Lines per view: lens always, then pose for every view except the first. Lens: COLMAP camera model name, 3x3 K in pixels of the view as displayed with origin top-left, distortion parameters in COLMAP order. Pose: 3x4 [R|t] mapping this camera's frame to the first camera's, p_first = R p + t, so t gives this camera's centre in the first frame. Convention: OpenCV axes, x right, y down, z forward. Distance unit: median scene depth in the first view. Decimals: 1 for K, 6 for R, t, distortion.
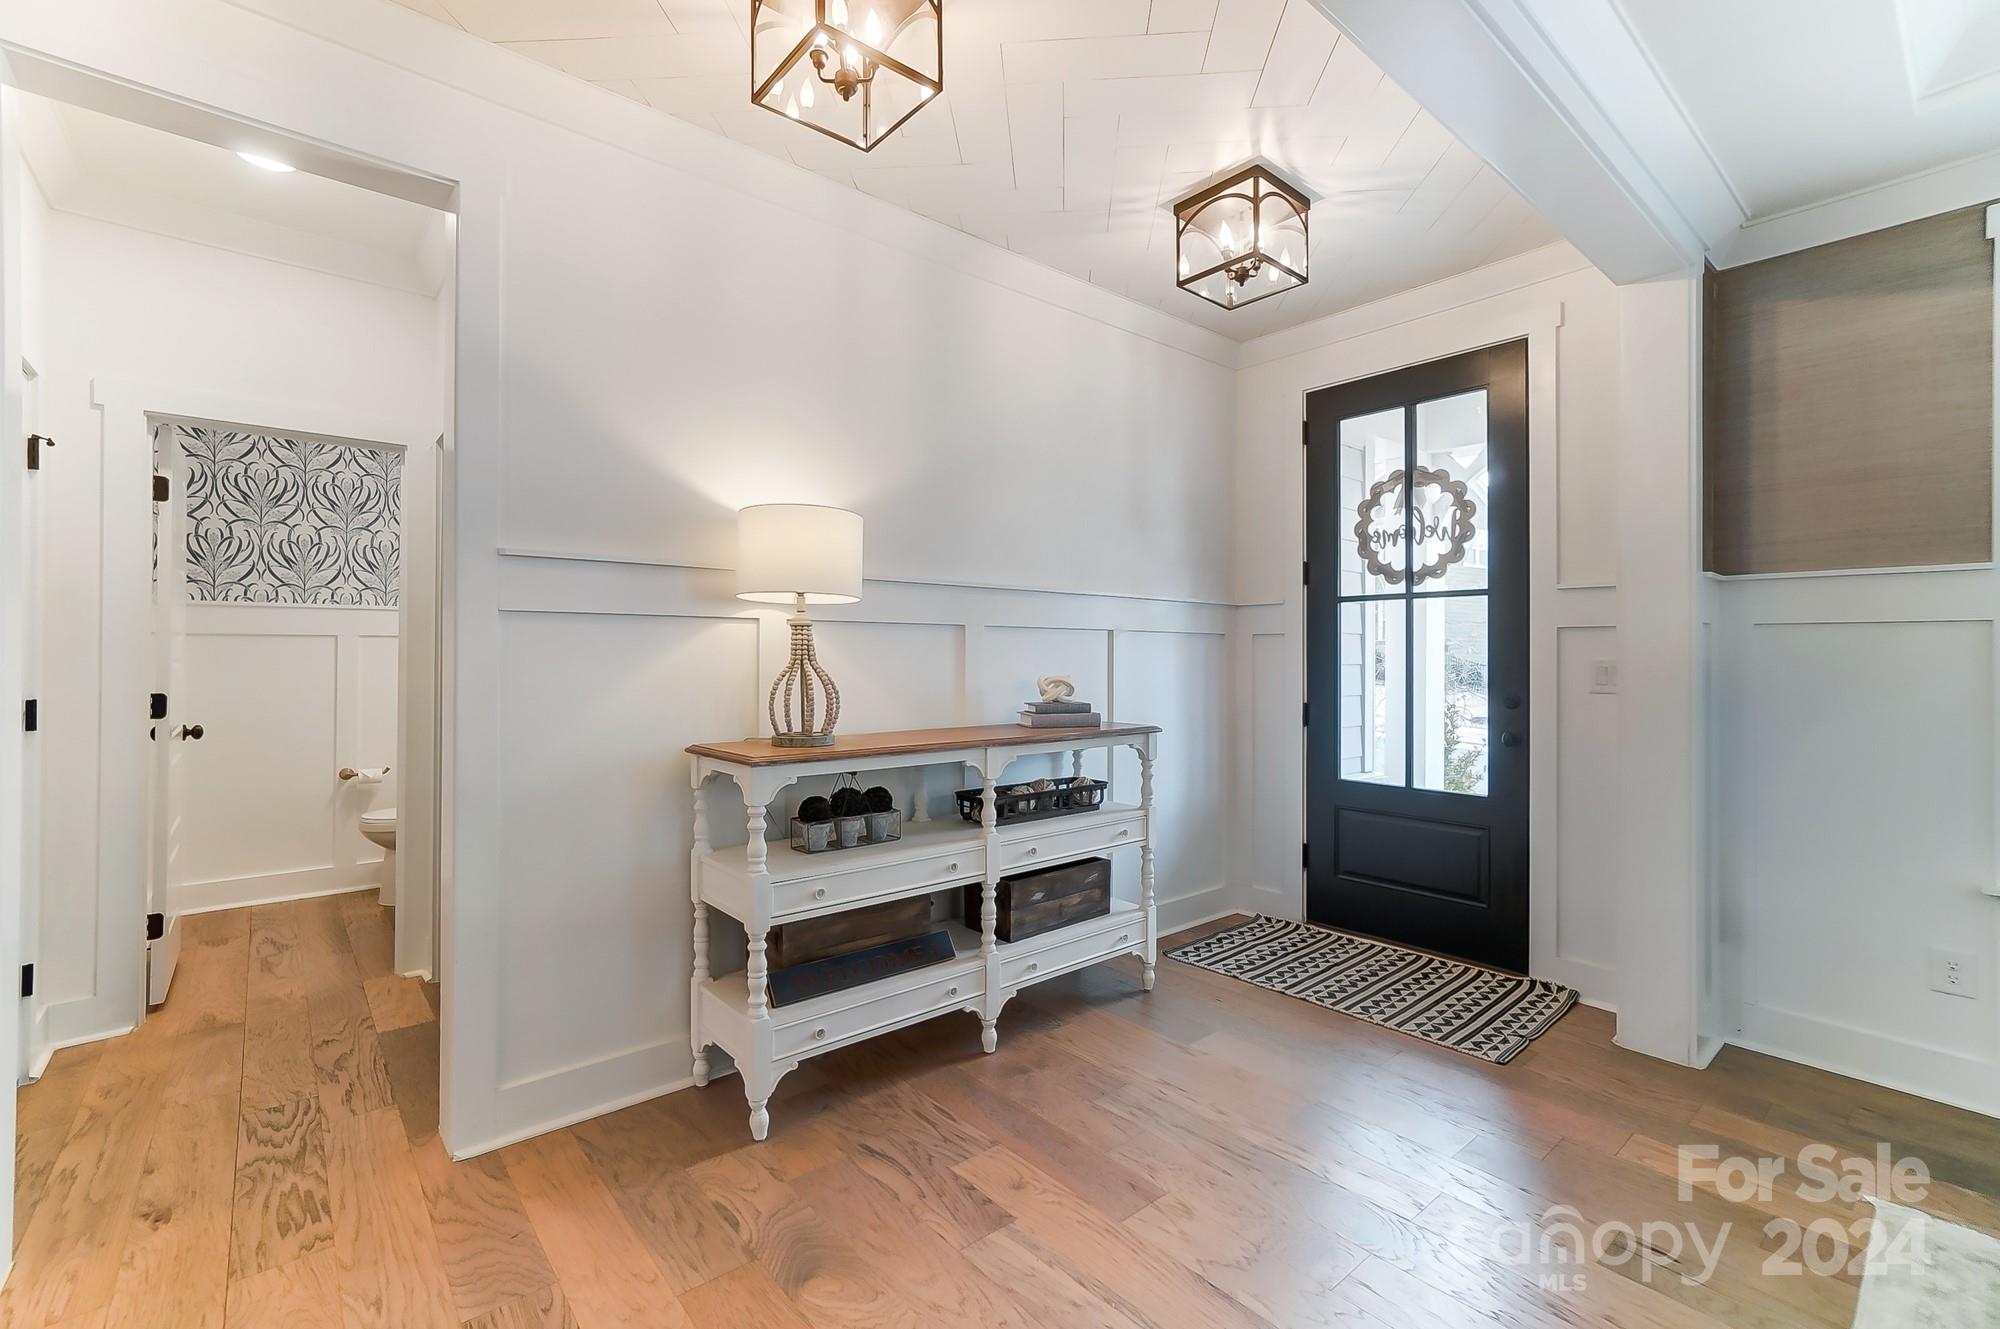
lens RADIAL K [[892.8, 0, 992.6], [0, 892.8, 654.3], [0, 0, 1]] dist [-0.056675, 0.018087]
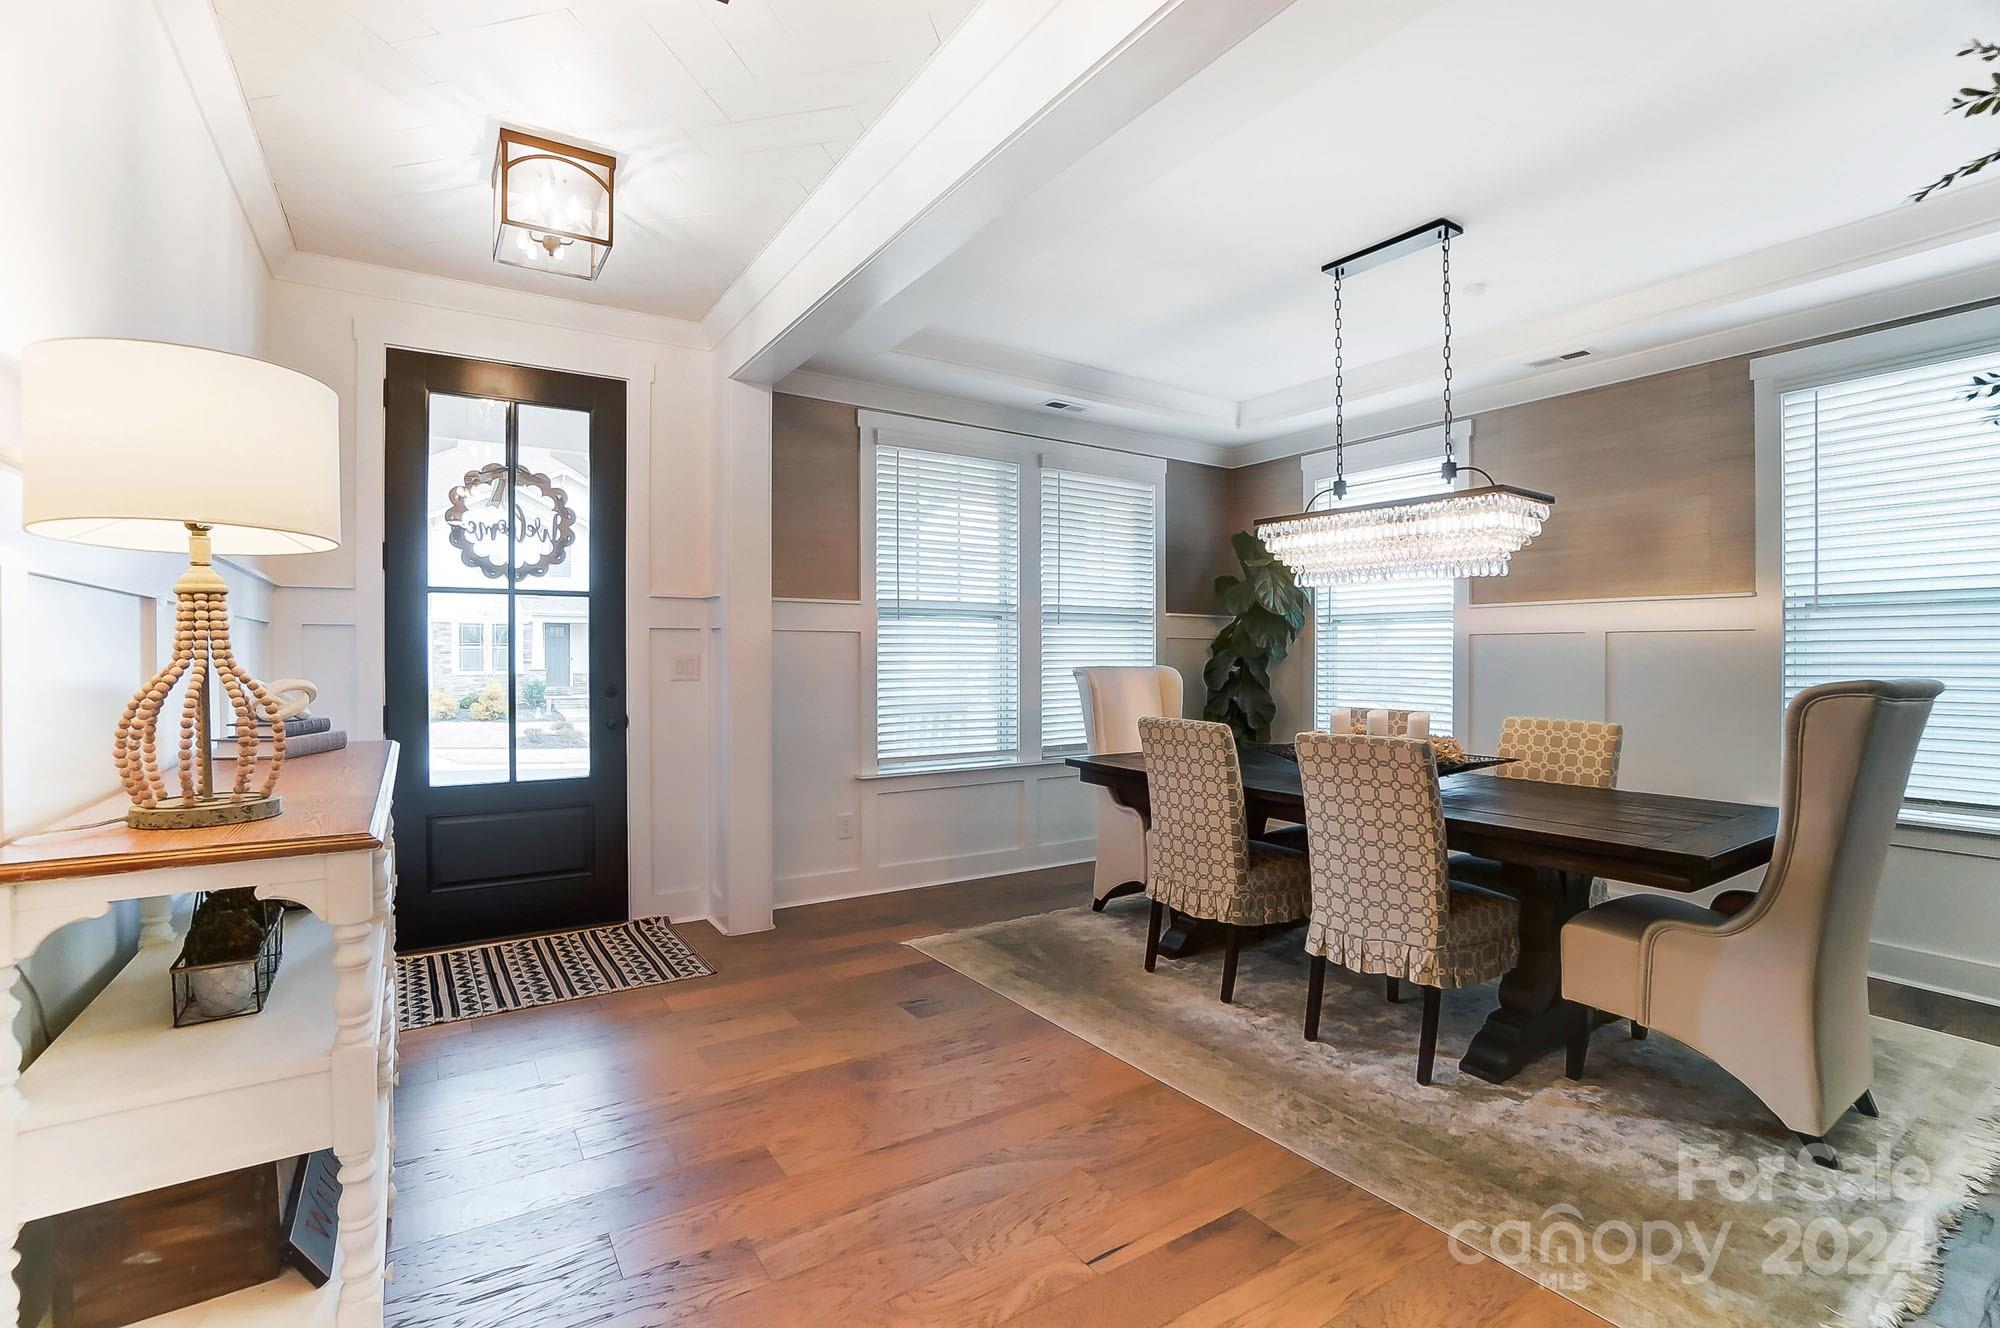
lens RADIAL K [[892.8, 0, 1011.4], [0, 892.8, 670.6], [0, 0, 1]] dist [-0.056675, 0.018087]
pose [[0.082639, -0.021671, 0.996344, -0.493286], [-0.000104, 0.999763, 0.021754, 0.002118], [-0.996580, -0.001902, 0.082617, 0.353087]]
